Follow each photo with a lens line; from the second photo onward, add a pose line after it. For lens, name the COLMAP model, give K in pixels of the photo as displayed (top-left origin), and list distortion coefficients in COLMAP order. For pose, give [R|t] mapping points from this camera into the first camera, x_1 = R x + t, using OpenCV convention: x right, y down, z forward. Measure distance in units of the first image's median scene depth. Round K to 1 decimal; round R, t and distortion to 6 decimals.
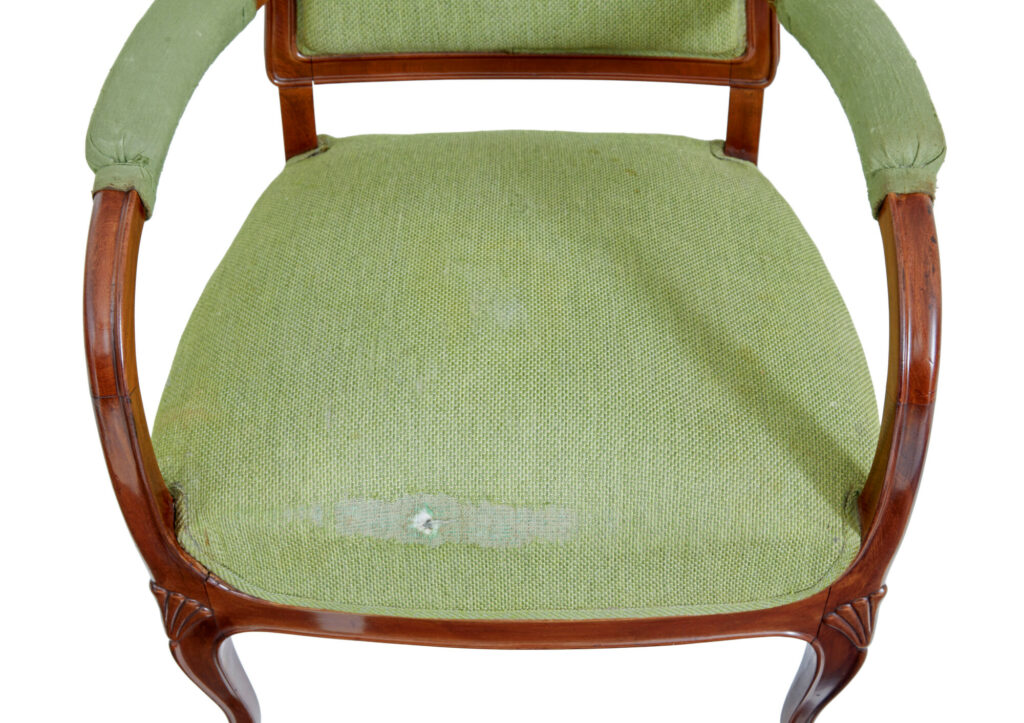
lens RADIAL K [[1399.8, 0, 513.9], [0, 1399.8, 362.0], [0, 0, 1]] dist [-0.049434, 0.000000]
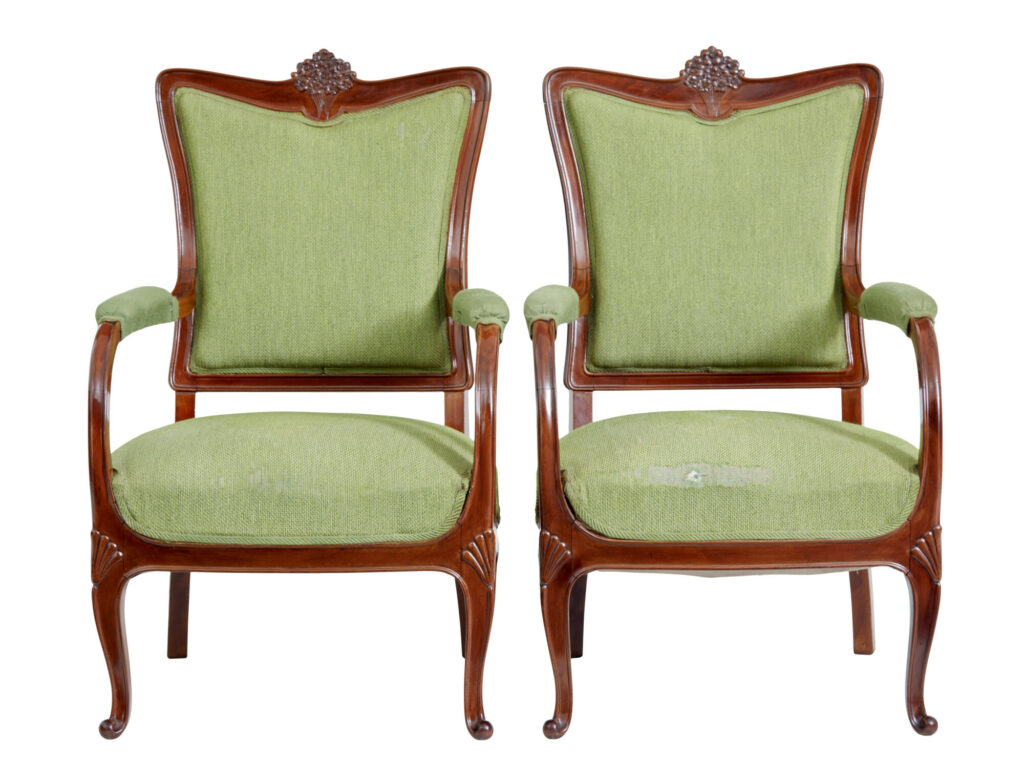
lens RADIAL K [[2805.6, 0, 512.1], [0, 2805.6, 377.6], [0, 0, 1]] dist [0.013048, 0.000000]
pose [[0.999924, -0.000685, 0.012290, -0.361552], [0.008115, 0.787370, -0.616427, 2.387566], [-0.009254, 0.616480, 0.787316, -2.129241]]
